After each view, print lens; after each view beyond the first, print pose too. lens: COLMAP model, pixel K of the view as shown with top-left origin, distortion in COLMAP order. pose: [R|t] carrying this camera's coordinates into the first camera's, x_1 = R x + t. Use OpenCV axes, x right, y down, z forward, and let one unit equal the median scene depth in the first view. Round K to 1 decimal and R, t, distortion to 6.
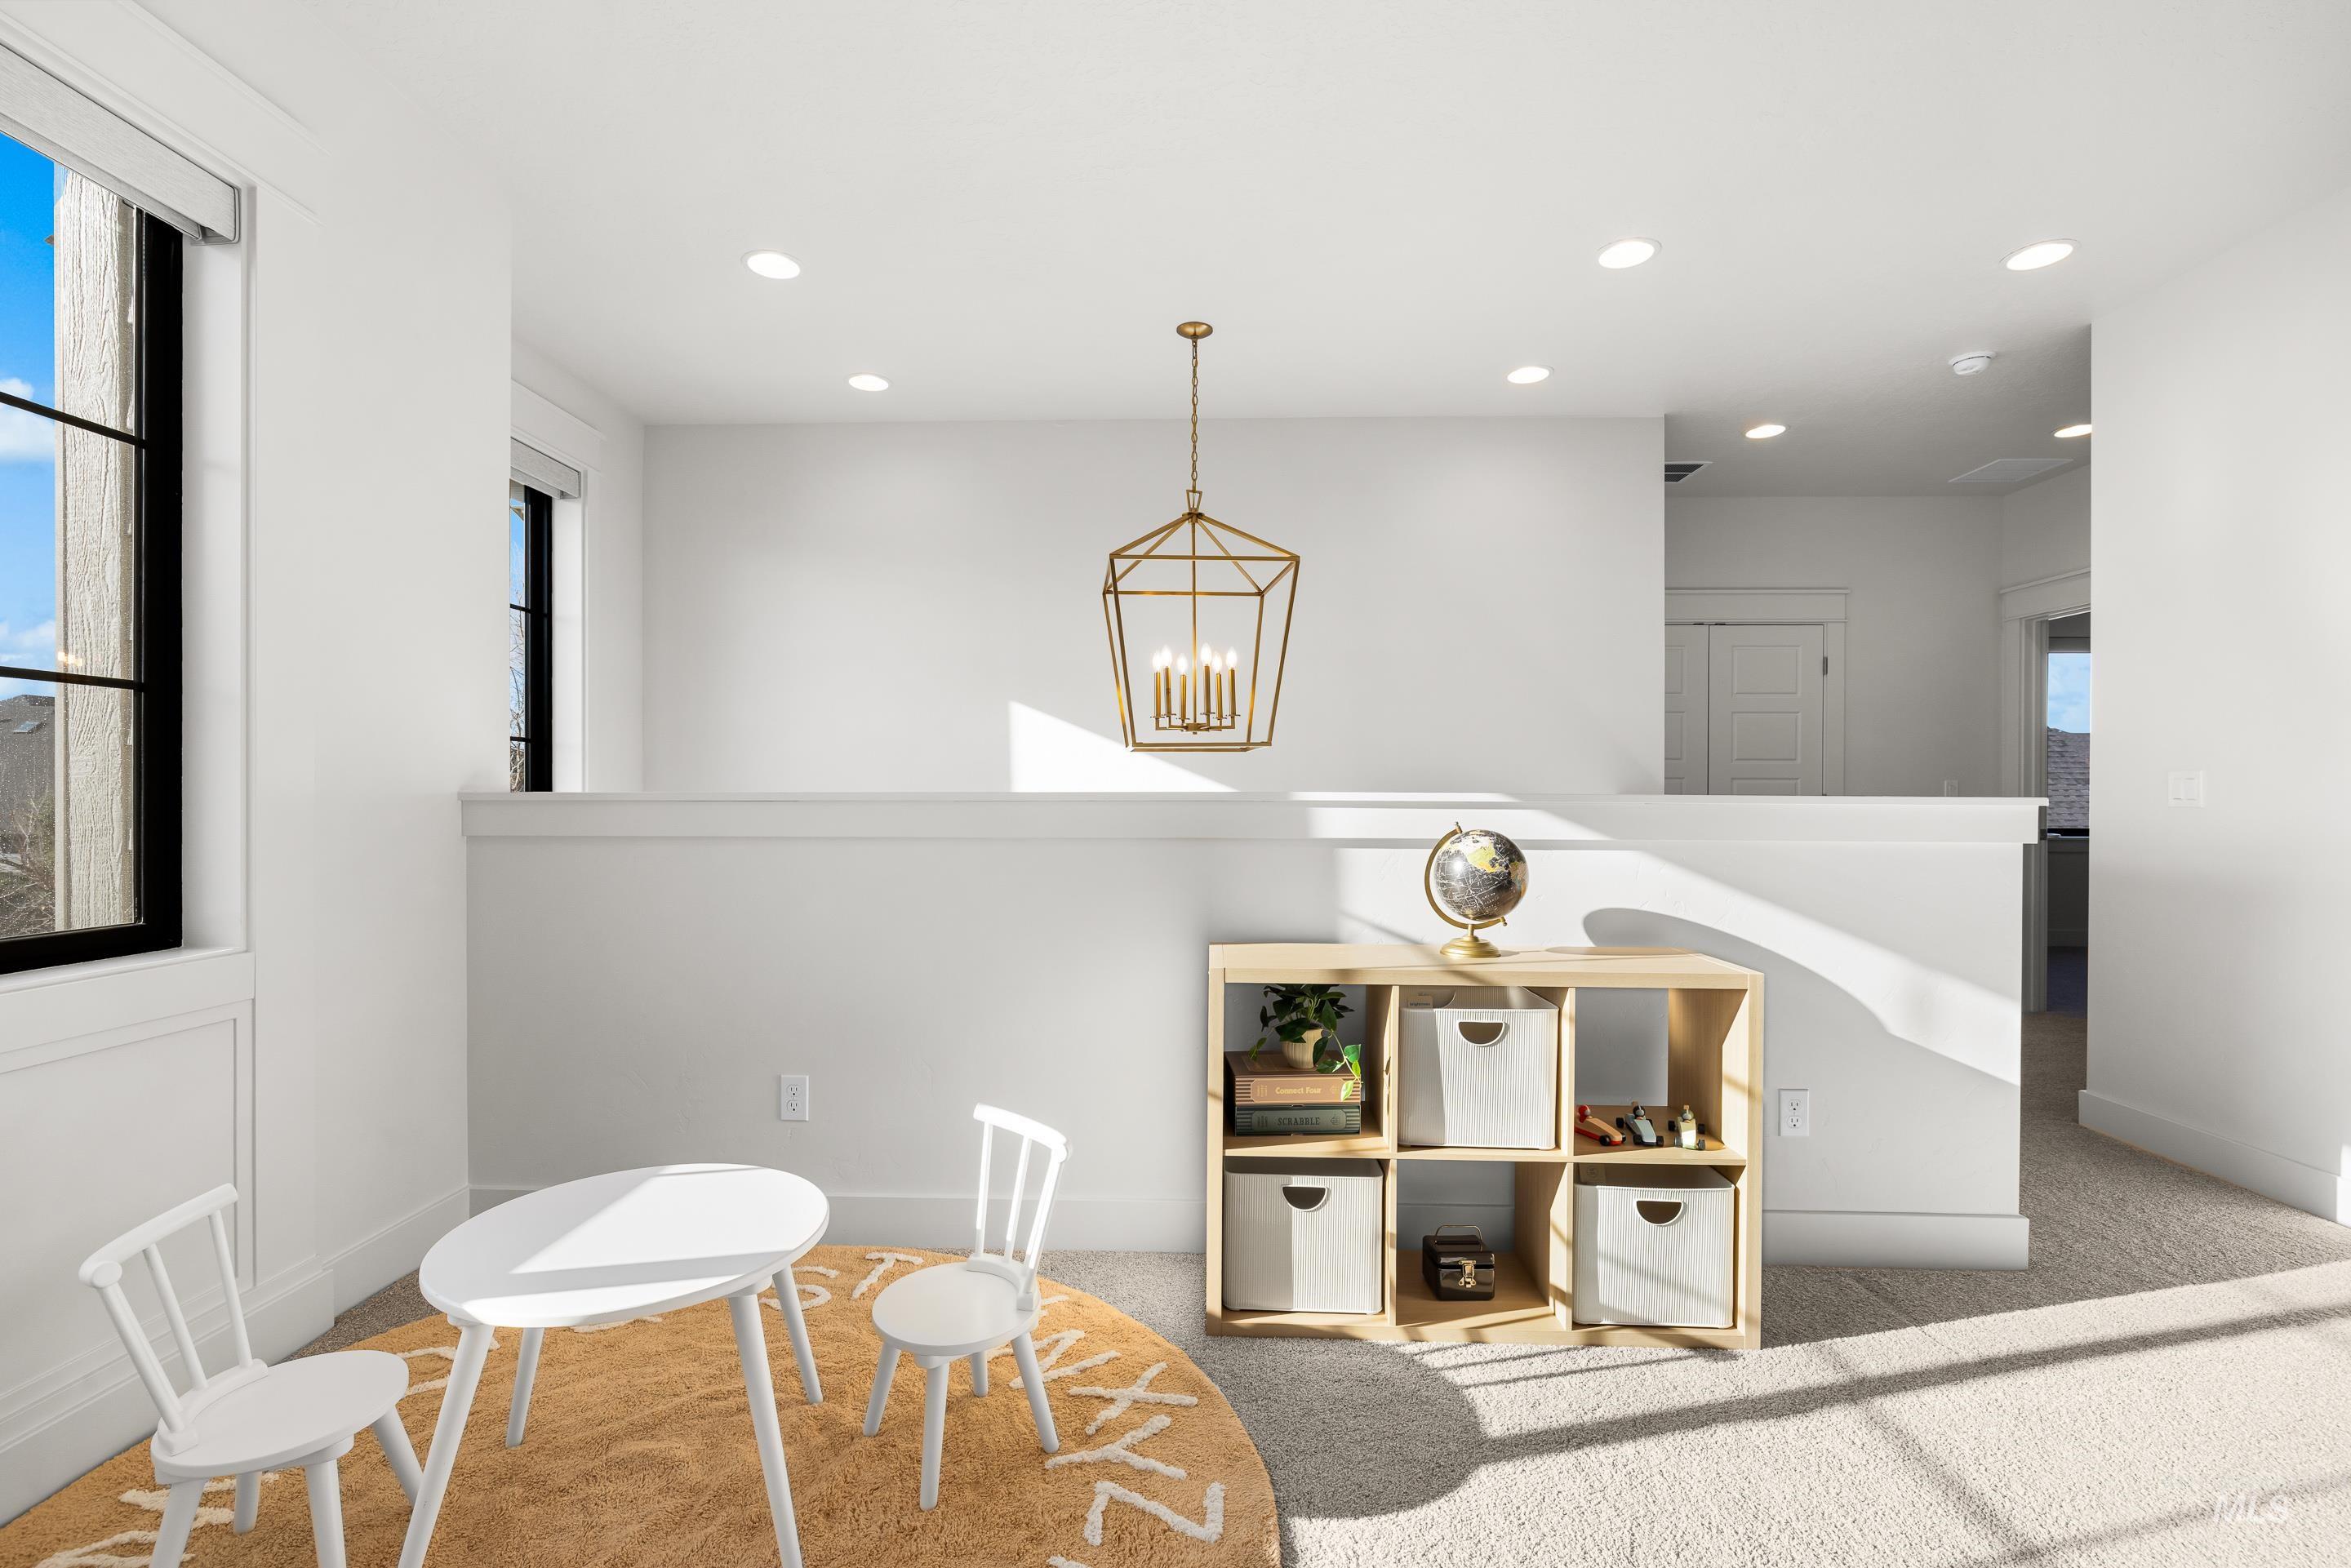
lens RADIAL K [[1056.0, 0, 1175.5], [0, 1056.0, 784.0], [0, 0, 1]] dist [-0.001597, 0.000096]
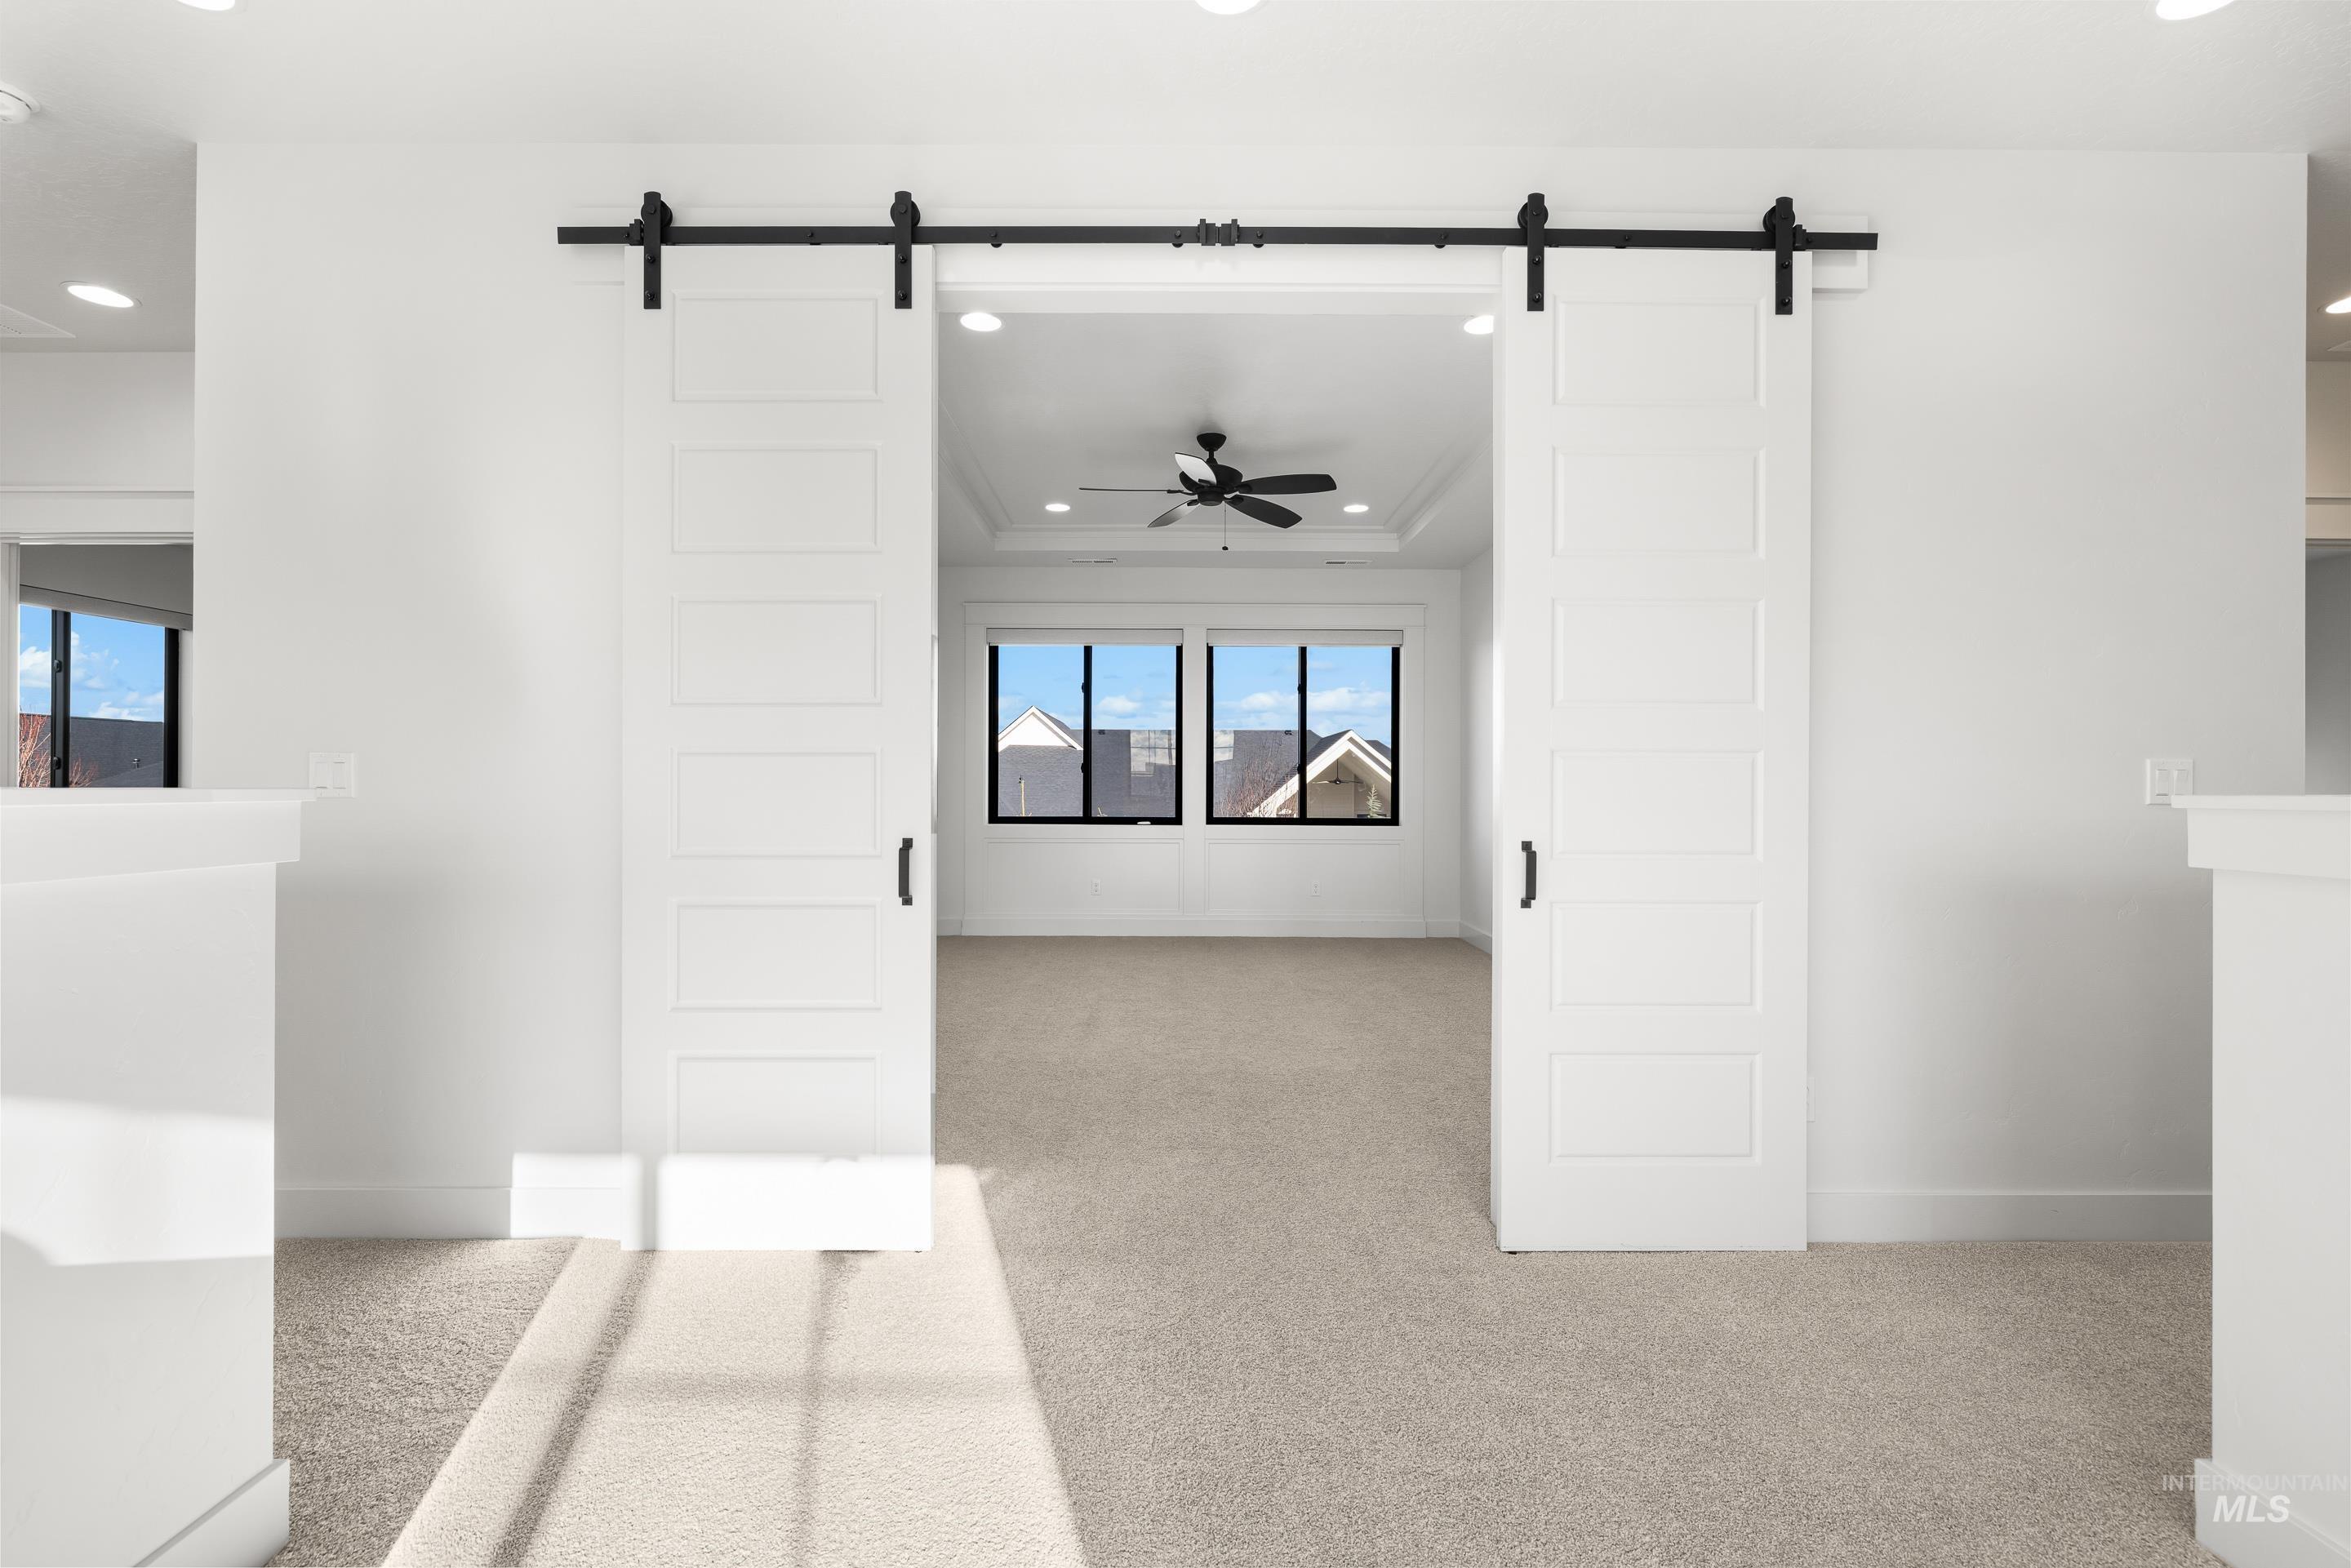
lens RADIAL K [[1056.0, 0, 1175.5], [0, 1056.0, 784.0], [0, 0, 1]] dist [-0.001597, 0.000096]
pose [[-0.021524, -0.004309, 0.999759, 0.168819], [-0.010537, 0.999936, 0.004083, 0.001632], [-0.999713, -0.010447, -0.021568, 0.483211]]
